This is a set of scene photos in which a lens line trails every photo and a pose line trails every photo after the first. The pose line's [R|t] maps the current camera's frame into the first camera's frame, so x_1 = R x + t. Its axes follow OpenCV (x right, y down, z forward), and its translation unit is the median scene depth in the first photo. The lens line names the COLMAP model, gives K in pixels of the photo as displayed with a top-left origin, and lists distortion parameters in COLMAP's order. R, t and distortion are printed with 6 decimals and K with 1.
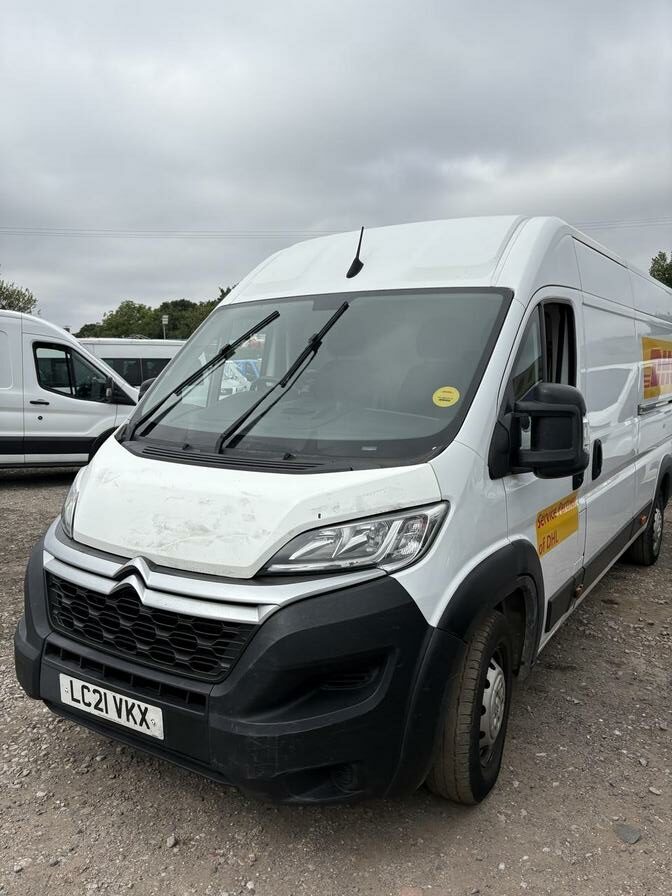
lens RADIAL K [[669.8, 0, 336.0], [0, 669.8, 448.0], [0, 0, 1]] dist [0.026624, -0.039591]
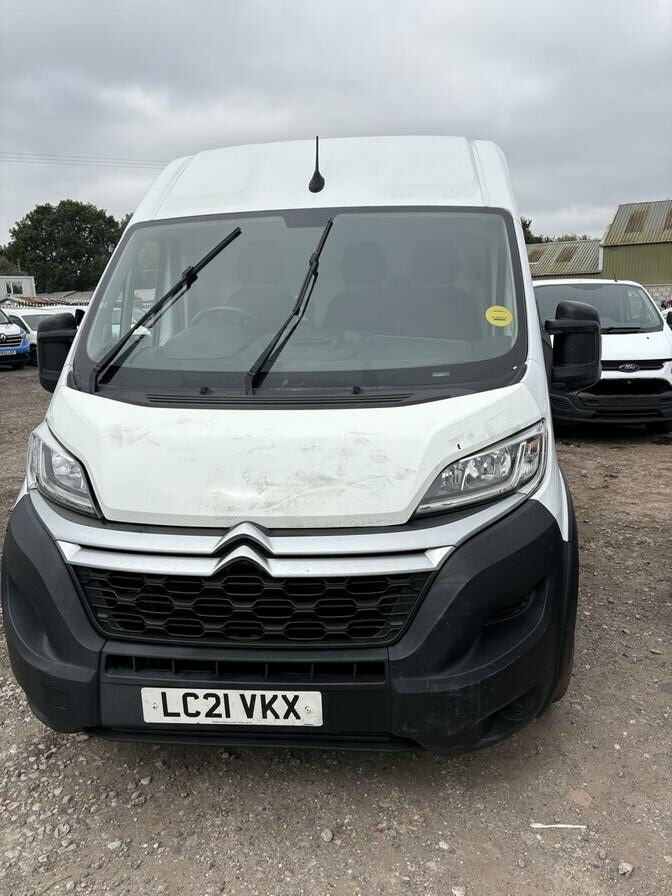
lens RADIAL K [[669.8, 0, 336.0], [0, 669.8, 448.0], [0, 0, 1]] dist [0.026624, -0.039591]
pose [[0.894580, -0.110185, 0.433111, -0.542425], [0.075387, 0.992447, 0.096774, 0.001603], [-0.440503, -0.053922, 0.896130, 0.231983]]
